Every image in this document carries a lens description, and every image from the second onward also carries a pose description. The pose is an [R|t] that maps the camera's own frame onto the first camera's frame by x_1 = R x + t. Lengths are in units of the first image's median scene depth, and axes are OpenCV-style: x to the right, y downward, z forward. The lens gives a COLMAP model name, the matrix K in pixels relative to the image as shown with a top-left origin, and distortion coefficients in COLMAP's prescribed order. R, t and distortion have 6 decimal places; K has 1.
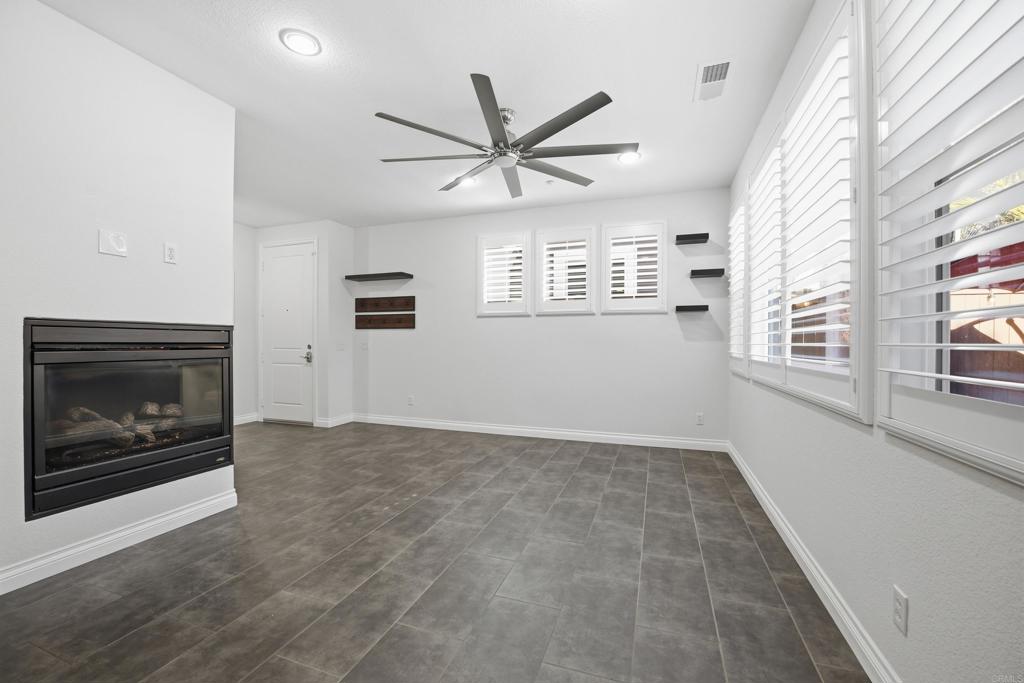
lens RADIAL K [[418.8, 0, 515.7], [0, 418.8, 343.4], [0, 0, 1]] dist [-0.023110, 0.000939]
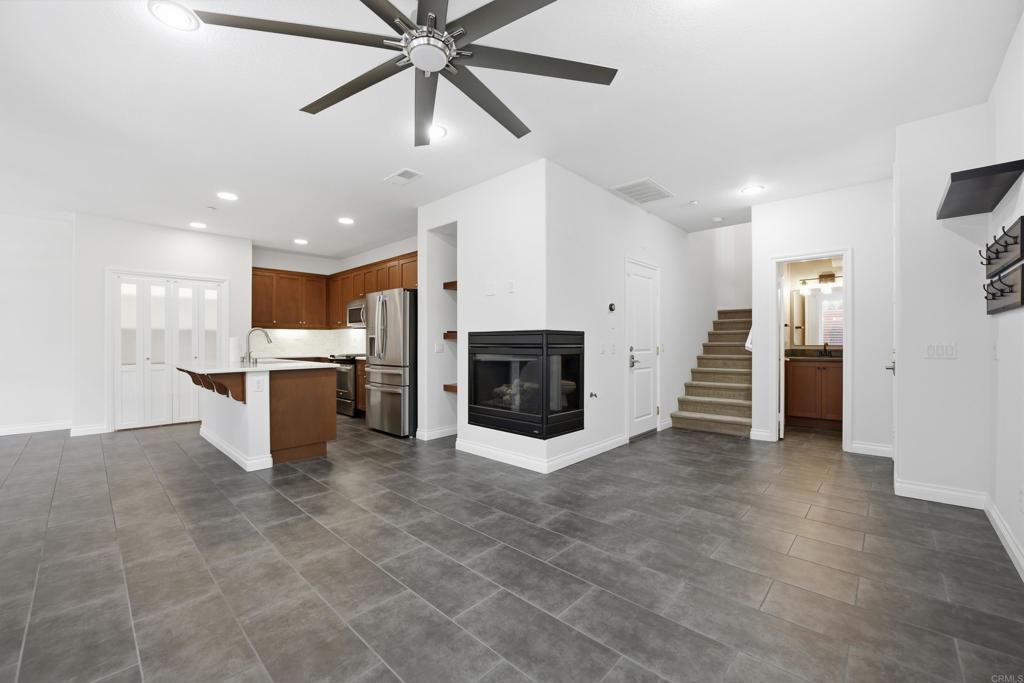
lens RADIAL K [[400.8, 0, 504.8], [0, 400.8, 344.8], [0, 0, 1]] dist [-0.016871, 0.001214]
pose [[-0.409781, 0.006369, -0.912162, 0.423272], [0.000317, 0.999977, 0.006840, -0.010101], [0.912184, 0.002514, -0.409773, 1.194844]]
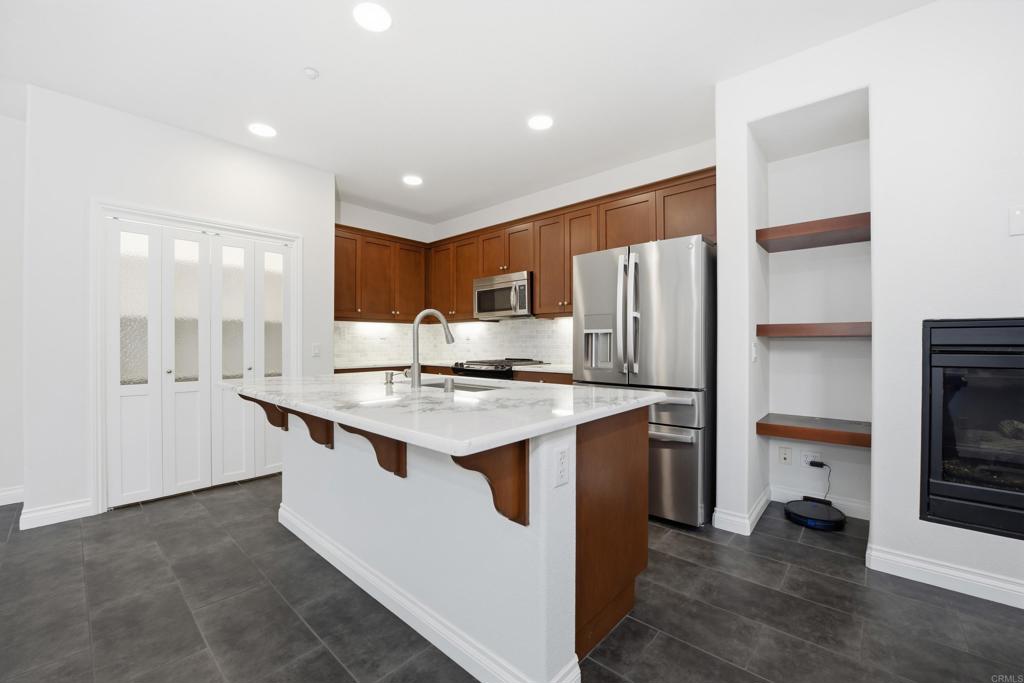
lens RADIAL K [[418.8, 0, 507.3], [0, 418.8, 333.8], [0, 0, 1]] dist [-0.023110, 0.000939]
pose [[-0.390860, -0.024813, -0.920116, 0.263403], [0.001604, 0.999617, -0.027638, -0.005589], [0.920449, -0.012279, -0.390671, 0.731698]]
